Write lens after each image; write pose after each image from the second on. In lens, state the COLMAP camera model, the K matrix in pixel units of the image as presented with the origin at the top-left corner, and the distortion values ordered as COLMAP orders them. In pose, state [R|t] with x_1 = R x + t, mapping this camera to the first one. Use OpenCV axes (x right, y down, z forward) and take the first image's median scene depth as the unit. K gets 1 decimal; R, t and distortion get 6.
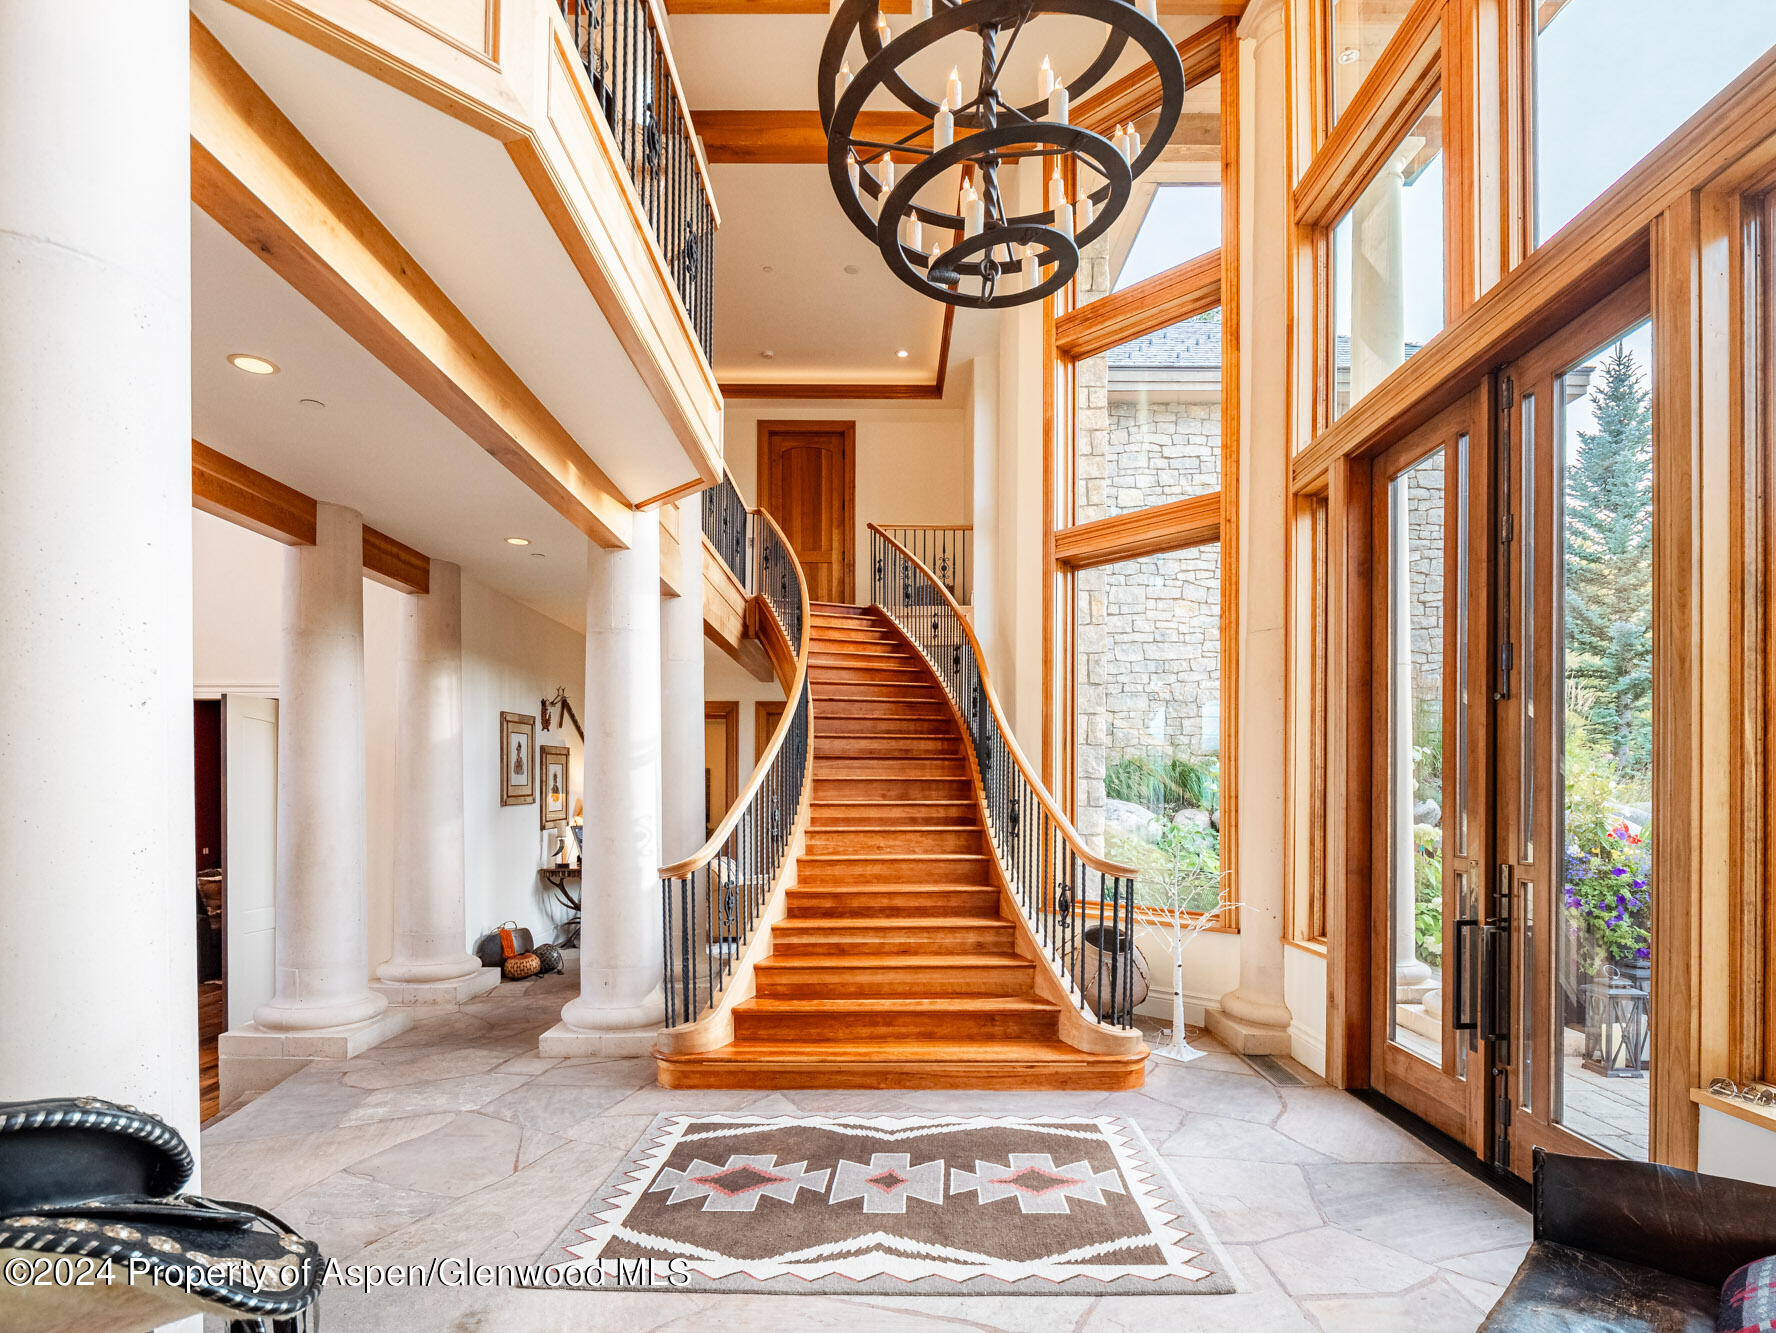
lens RADIAL K [[883.1, 0, 876.1], [0, 883.1, 674.3], [0, 0, 1]] dist [-0.004803, -0.001288]
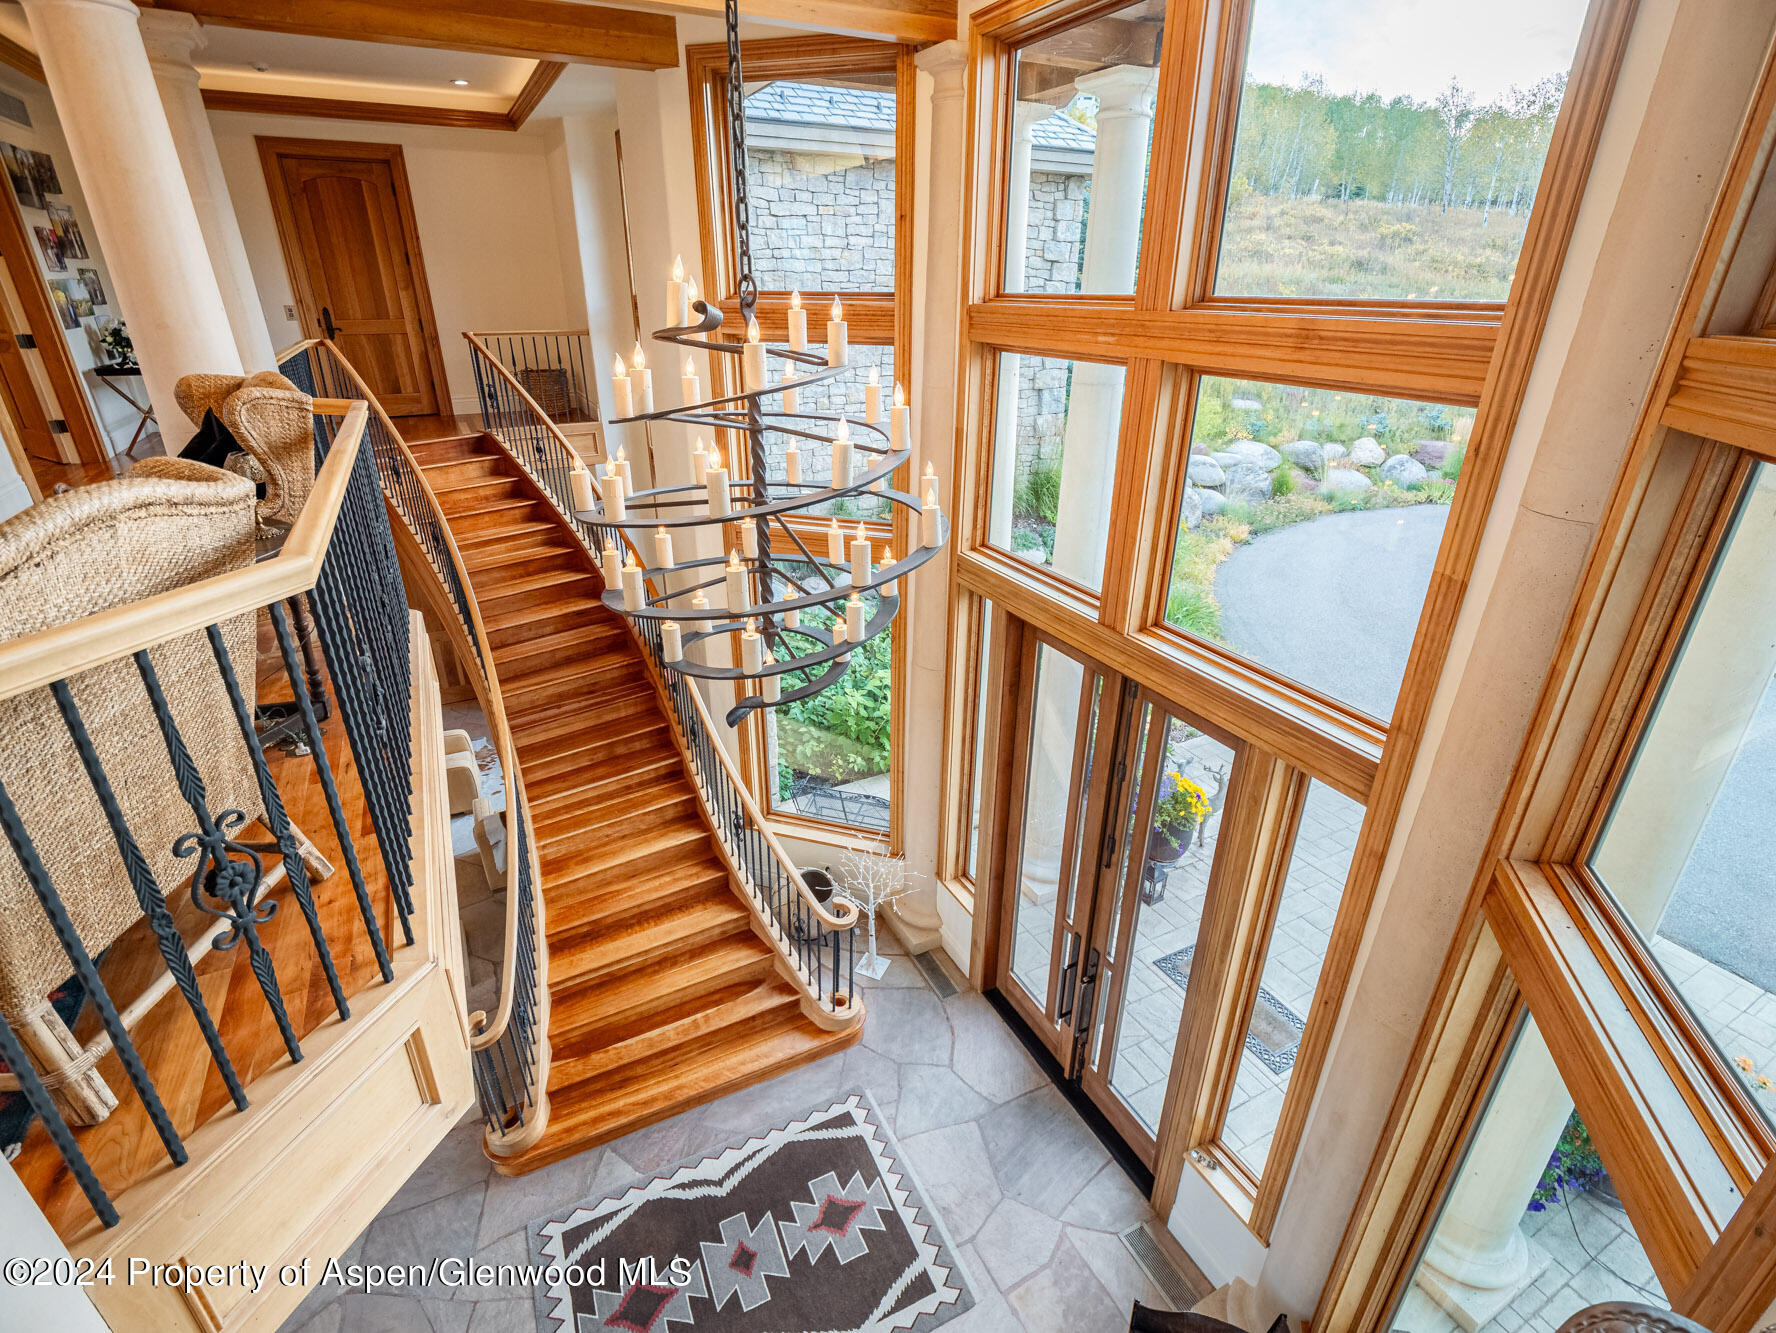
lens RADIAL K [[839.2, 0, 888.0], [0, 839.2, 666.5], [0, 0, 1]] dist [-0.019093, -0.000484]
pose [[0.890201, -0.185307, 0.416177, -0.106955], [-0.000901, 0.912817, 0.408367, -0.577467], [-0.455566, -0.363904, 0.812424, 0.079766]]
